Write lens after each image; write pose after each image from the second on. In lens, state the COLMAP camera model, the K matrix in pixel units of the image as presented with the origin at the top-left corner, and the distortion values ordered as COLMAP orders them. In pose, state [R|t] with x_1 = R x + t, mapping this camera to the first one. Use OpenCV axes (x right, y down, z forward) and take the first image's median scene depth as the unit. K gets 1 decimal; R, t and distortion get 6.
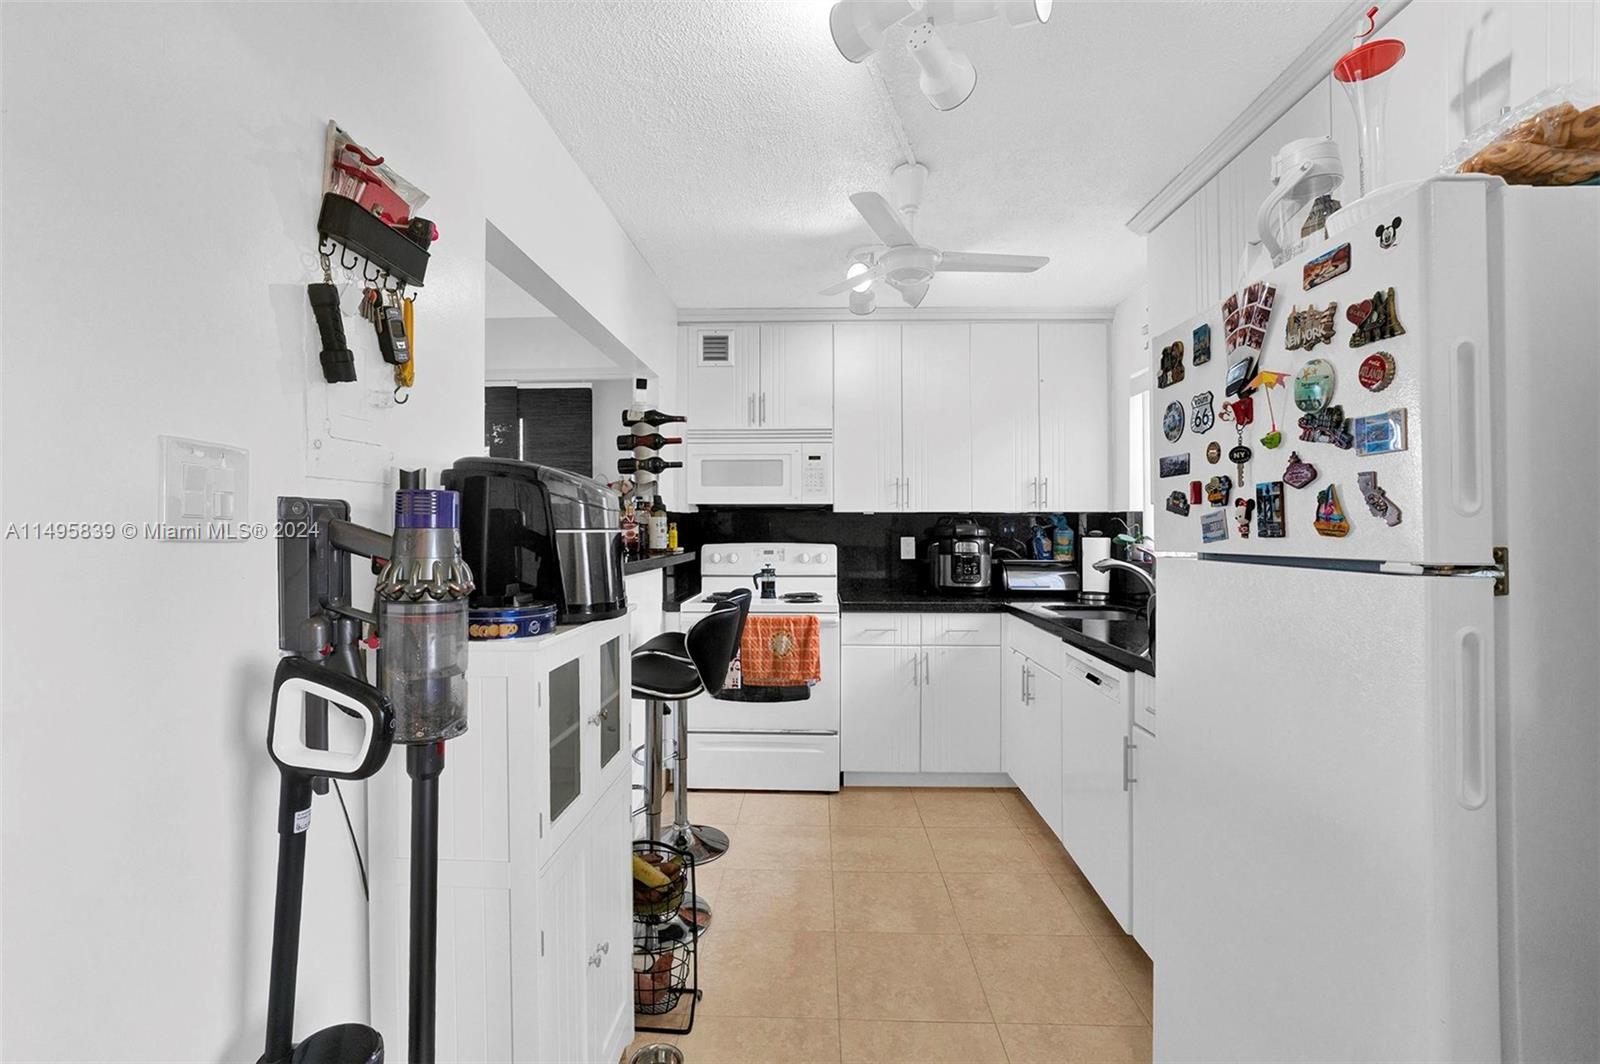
lens RADIAL K [[694.1, 0, 800.0], [0, 694.1, 532.0], [0, 0, 1]] dist [-0.035958, 0.007539]
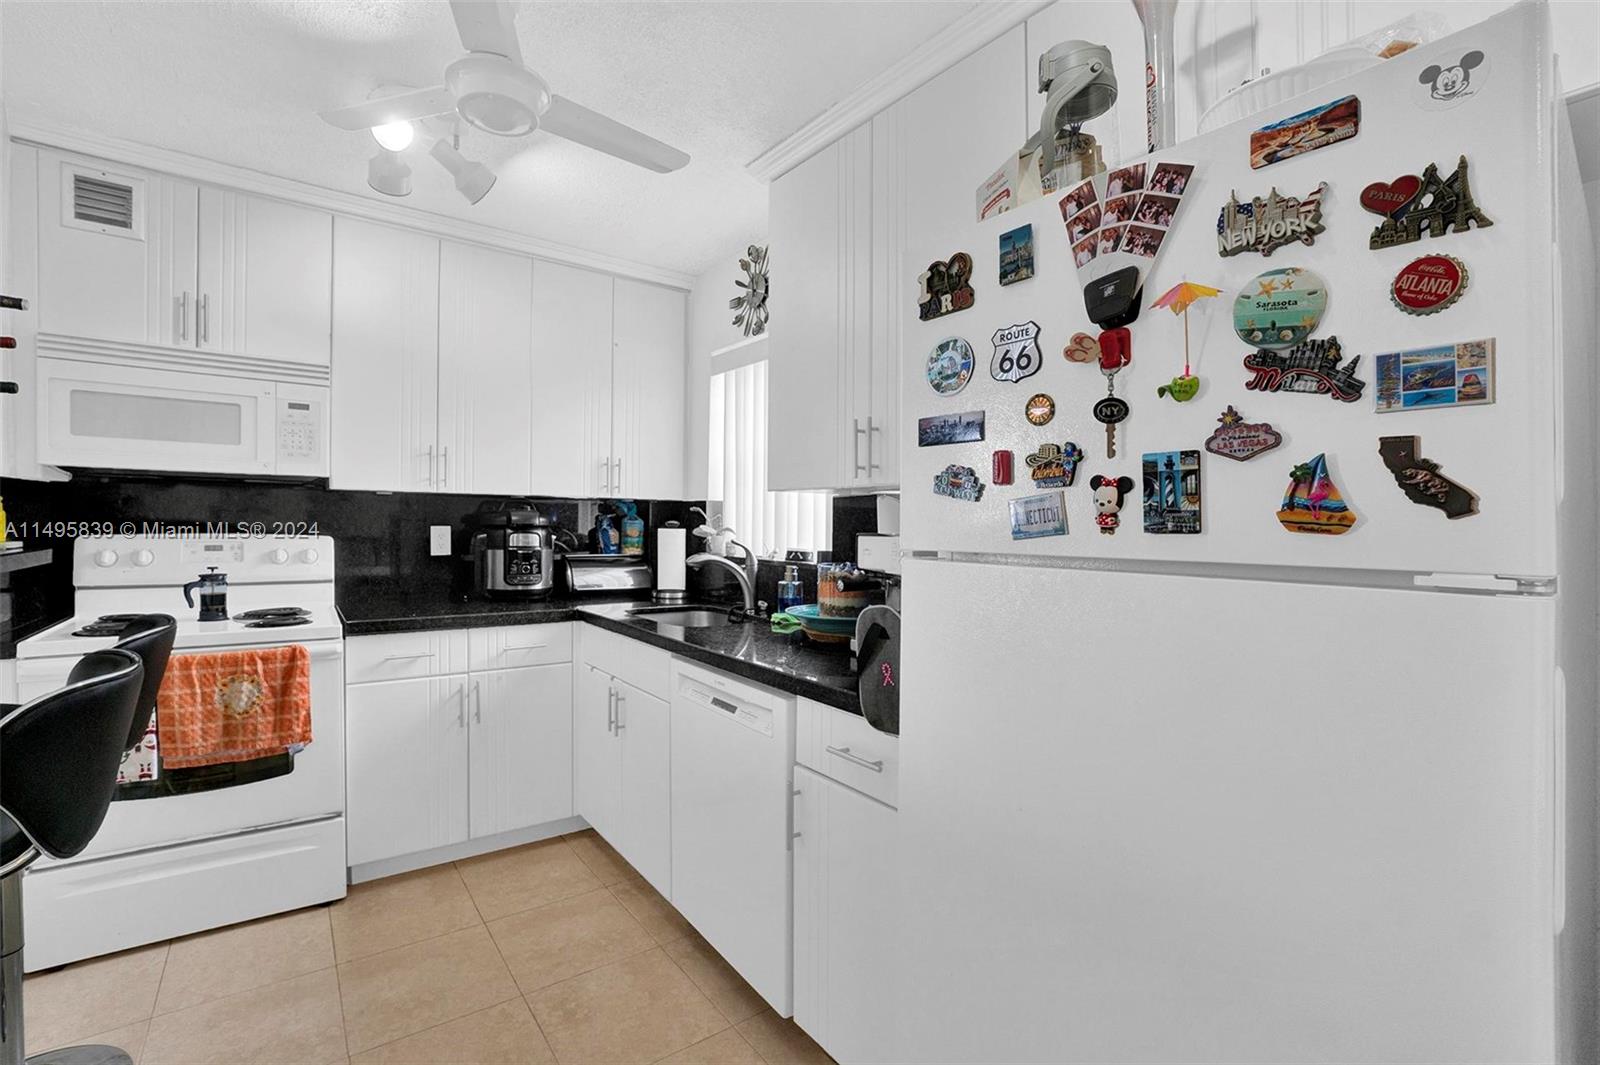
lens RADIAL K [[678.1, 0, 762.5], [0, 678.1, 532.3], [0, 0, 1]] dist [-0.057675, 0.013605]
pose [[0.794330, 0.003446, 0.607477, -0.011562], [-0.012829, 0.999856, 0.011104, 0.001676], [-0.607351, -0.016614, 0.794260, 0.242747]]
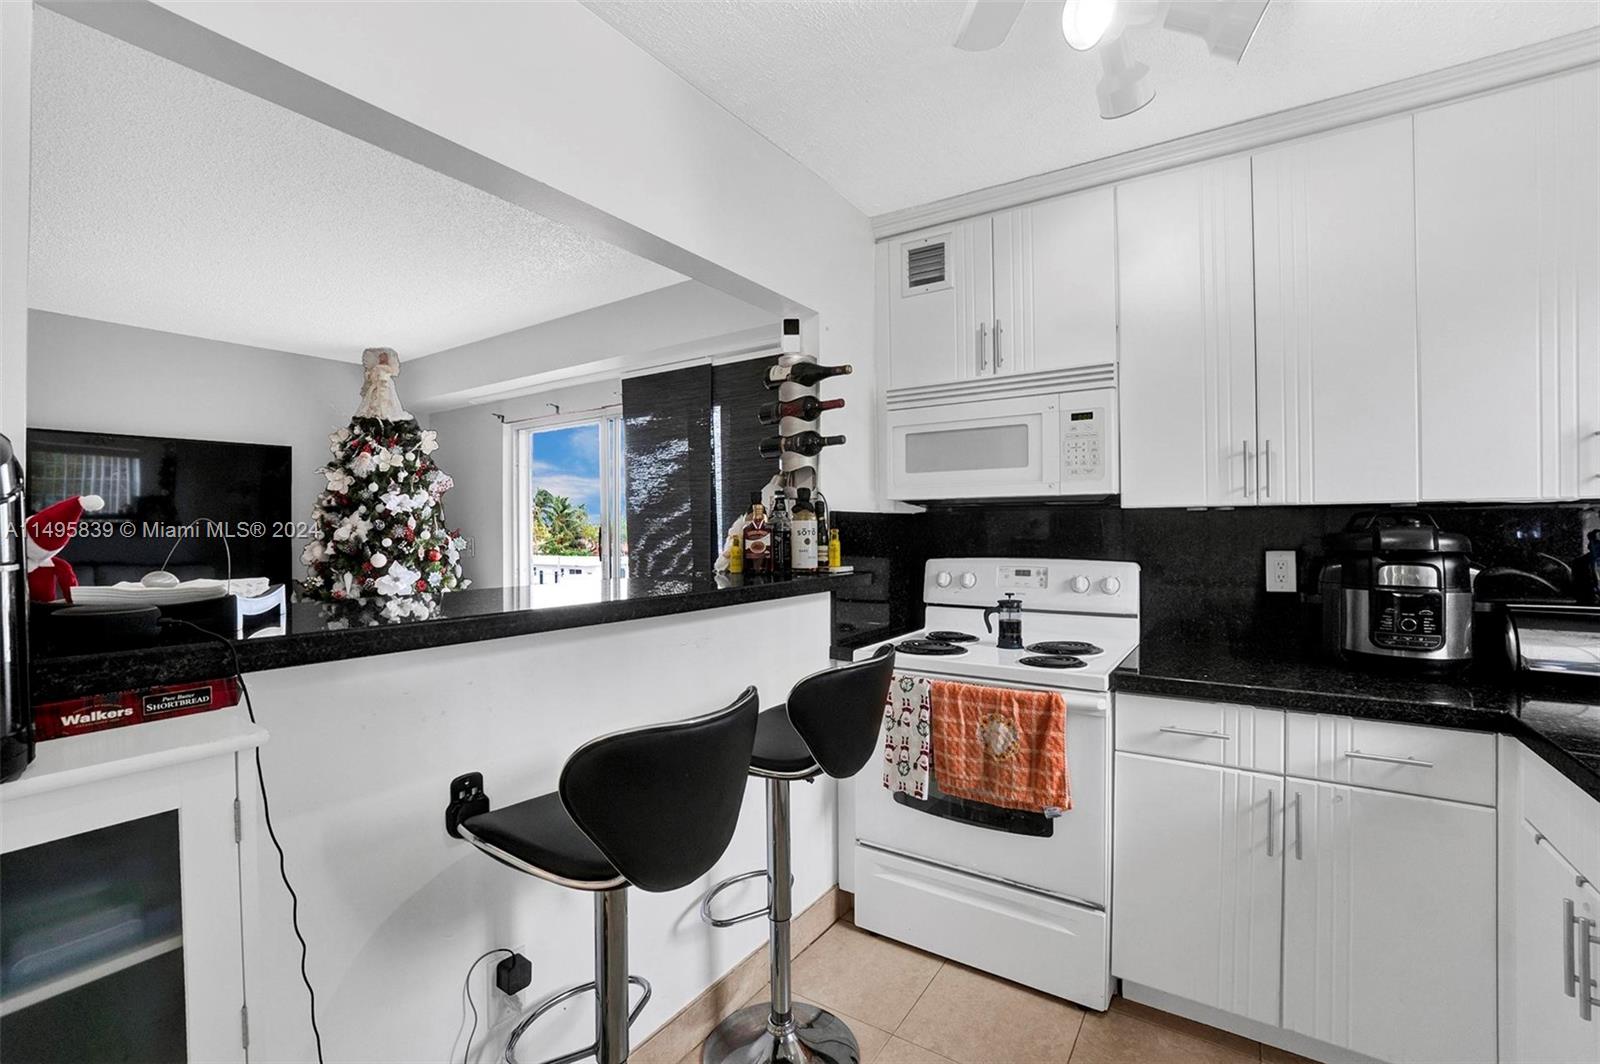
lens RADIAL K [[686.2, 0, 815.9], [0, 686.2, 528.0], [0, 0, 1]] dist [-0.041012, 0.000151]
pose [[0.856377, -0.005306, -0.516324, 0.137302], [0.002367, 0.999977, -0.006349, -0.009769], [0.516346, 0.004215, 0.856370, 0.425879]]
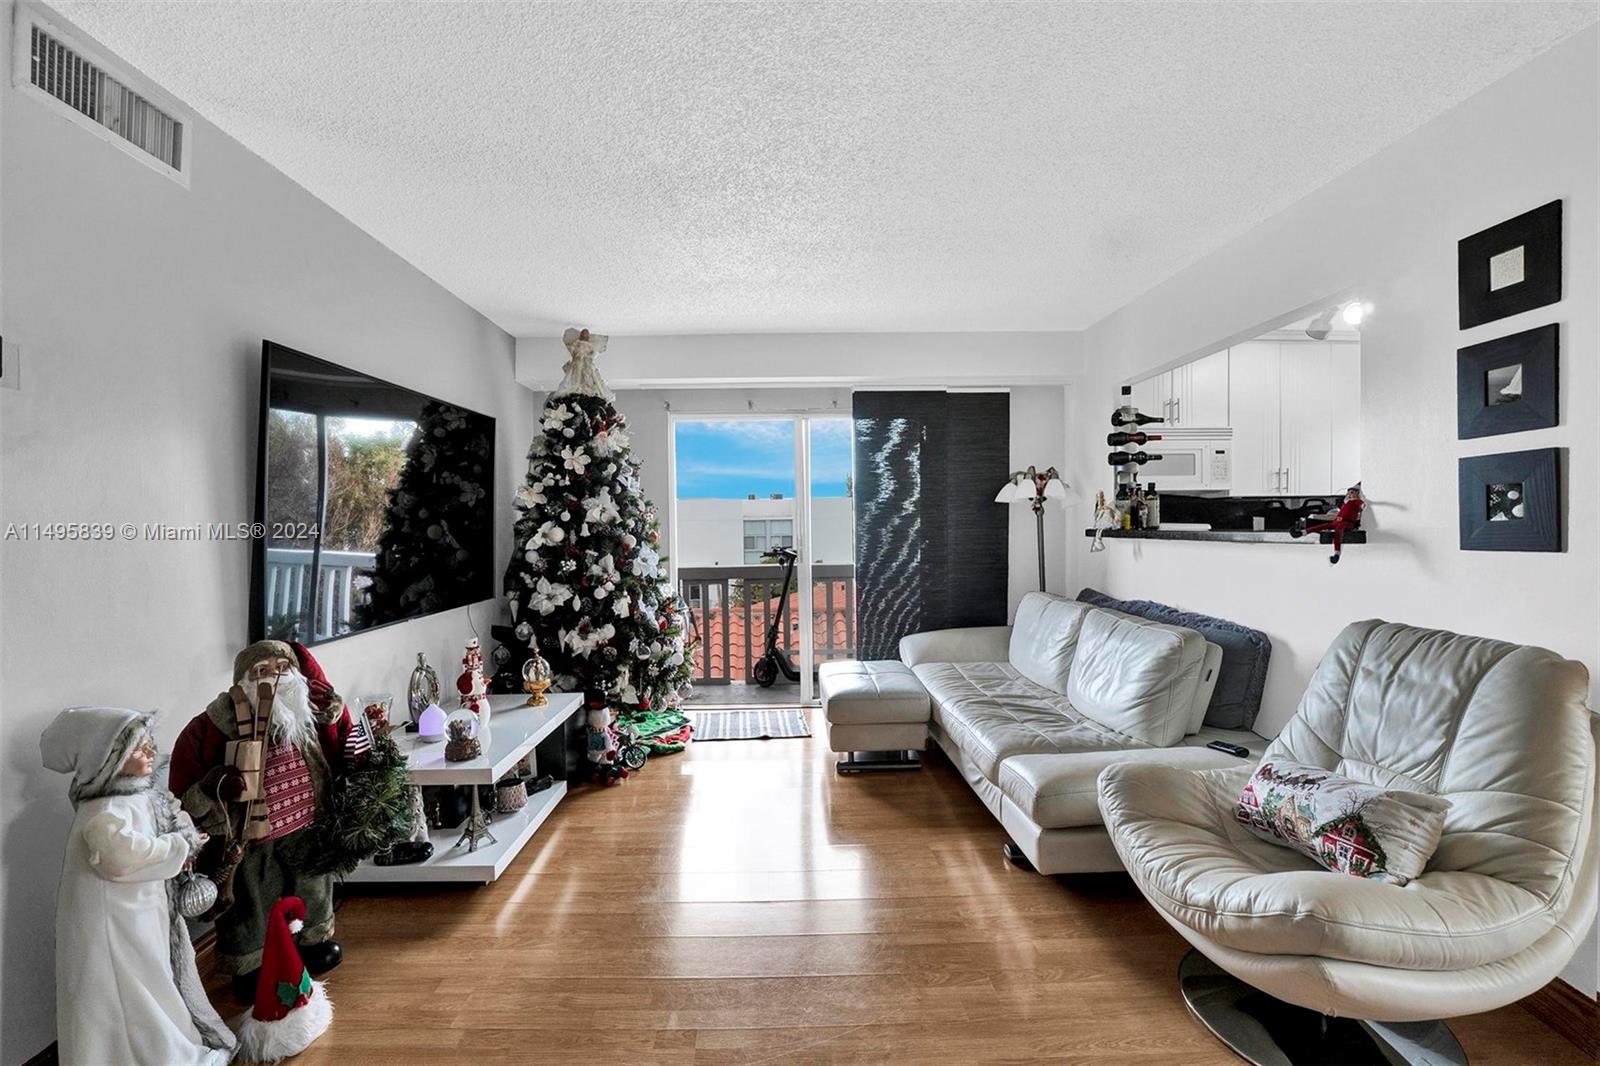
lens RADIAL K [[698.8, 0, 789.9], [0, 698.8, 539.0], [0, 0, 1]] dist [-0.053766, 0.015454]
pose [[0.998514, -0.014947, 0.052397, -0.867008], [0.014476, 0.999851, 0.009355, 0.024002], [-0.052529, -0.008583, 0.998583, -0.164397]]
